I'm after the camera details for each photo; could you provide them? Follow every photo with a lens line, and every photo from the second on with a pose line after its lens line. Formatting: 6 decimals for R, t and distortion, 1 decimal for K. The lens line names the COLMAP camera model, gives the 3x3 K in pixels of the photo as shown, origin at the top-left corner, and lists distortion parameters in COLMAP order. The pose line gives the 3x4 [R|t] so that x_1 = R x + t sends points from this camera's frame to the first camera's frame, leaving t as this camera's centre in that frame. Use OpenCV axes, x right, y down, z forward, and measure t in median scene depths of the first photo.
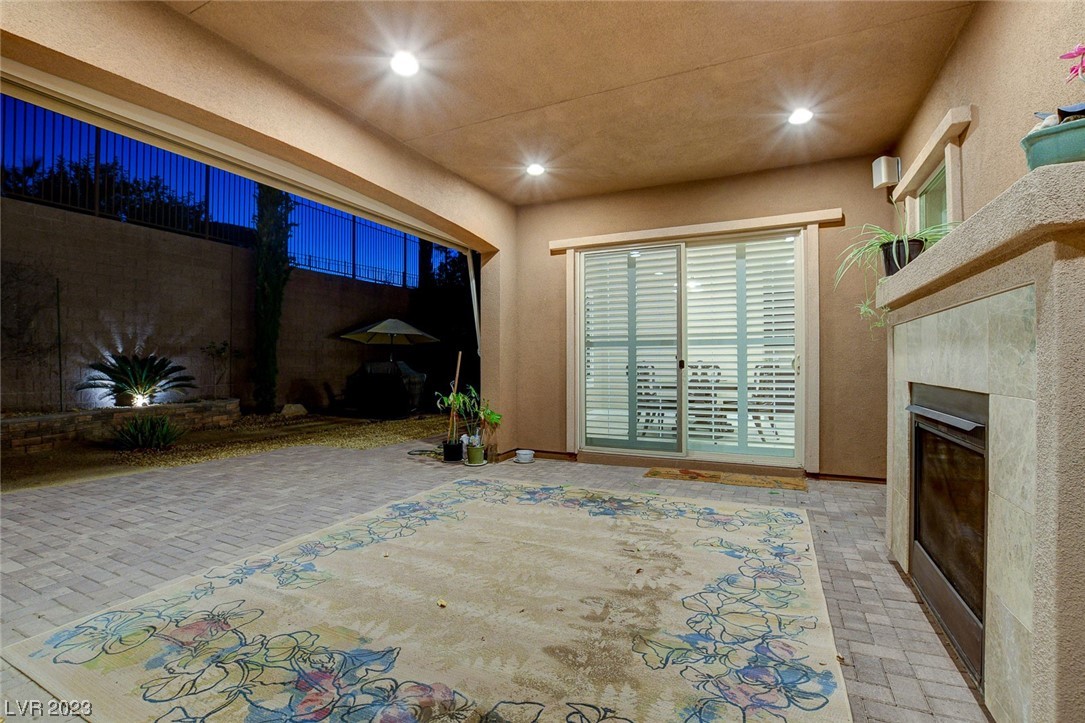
lens RADIAL K [[487.6, 0, 538.8], [0, 487.6, 360.8], [0, 0, 1]] dist [-0.031393, 0.001738]
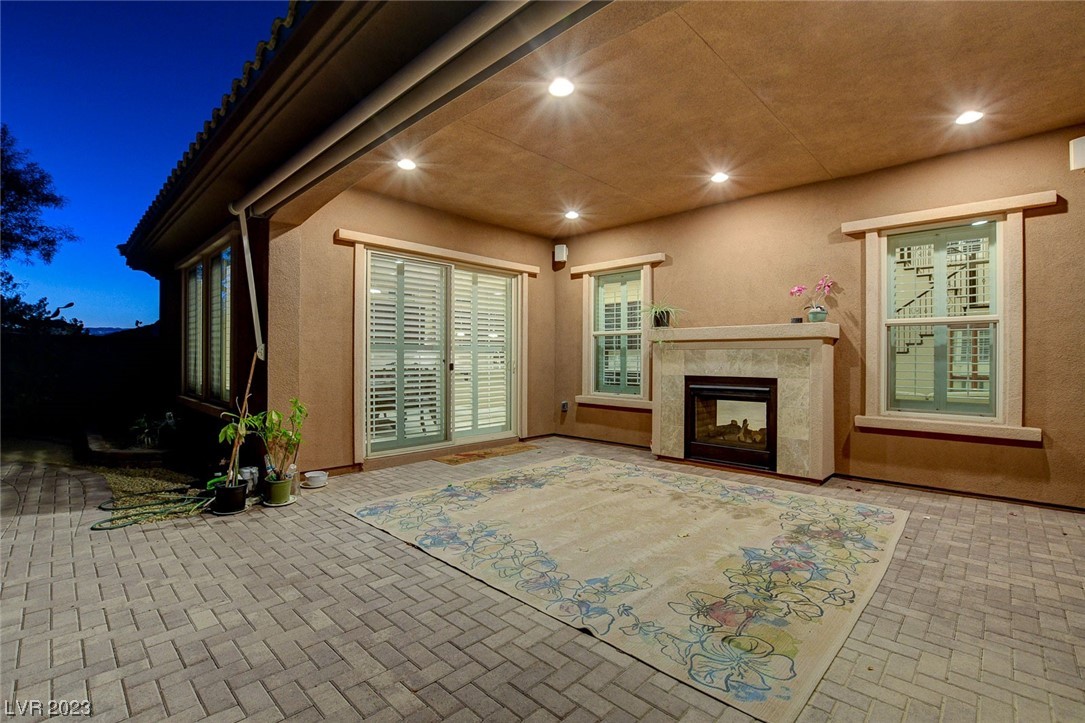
lens RADIAL K [[487.6, 0, 537.9], [0, 487.6, 360.9], [0, 0, 1]] dist [-0.031393, 0.001738]
pose [[0.315414, -0.002083, 0.948952, -1.192217], [-0.008113, 0.999955, 0.004892, -0.022812], [-0.948919, -0.009241, 0.315383, 0.657927]]
